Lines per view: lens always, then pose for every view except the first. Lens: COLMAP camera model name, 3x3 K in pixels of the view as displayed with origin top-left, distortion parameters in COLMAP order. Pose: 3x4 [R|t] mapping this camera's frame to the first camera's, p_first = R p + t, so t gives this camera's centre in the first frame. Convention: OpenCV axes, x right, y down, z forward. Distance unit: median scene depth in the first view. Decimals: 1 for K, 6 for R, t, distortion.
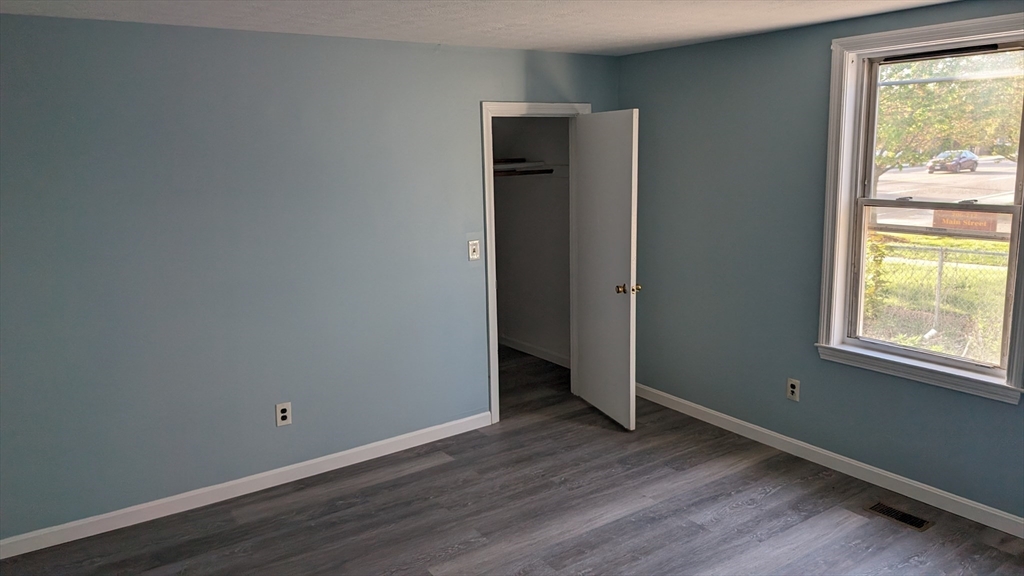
lens RADIAL K [[753.3, 0, 528.8], [0, 753.3, 261.5], [0, 0, 1]] dist [0.004304, 0.000604]
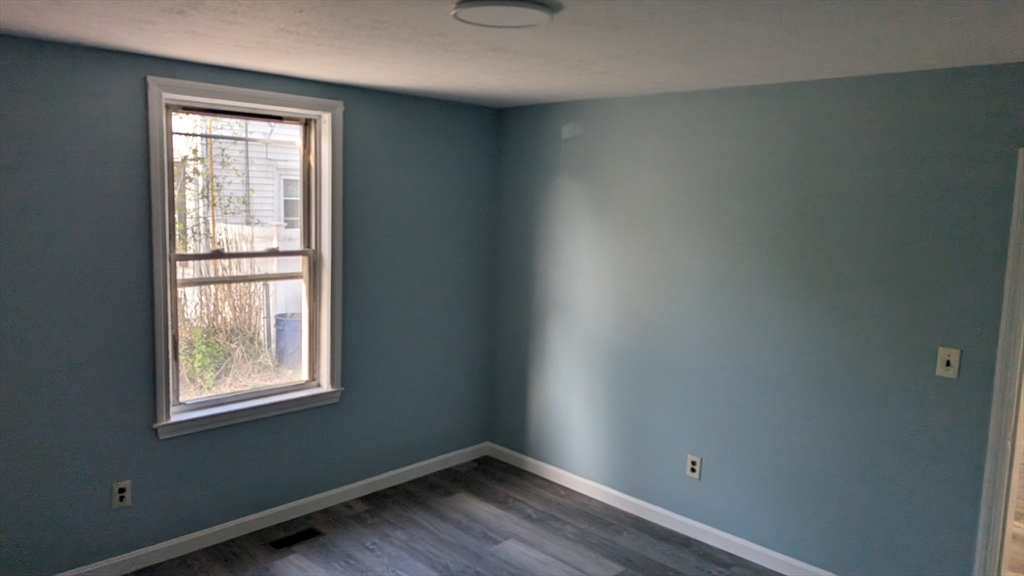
lens RADIAL K [[734.7, 0, 527.3], [0, 734.7, 274.5], [0, 0, 1]] dist [0.031156, -0.053762]
pose [[-0.188448, -0.091357, 0.977825, -0.578842], [0.124559, 0.985400, 0.116070, -0.120560], [-0.974152, 0.143670, -0.174318, 0.810618]]
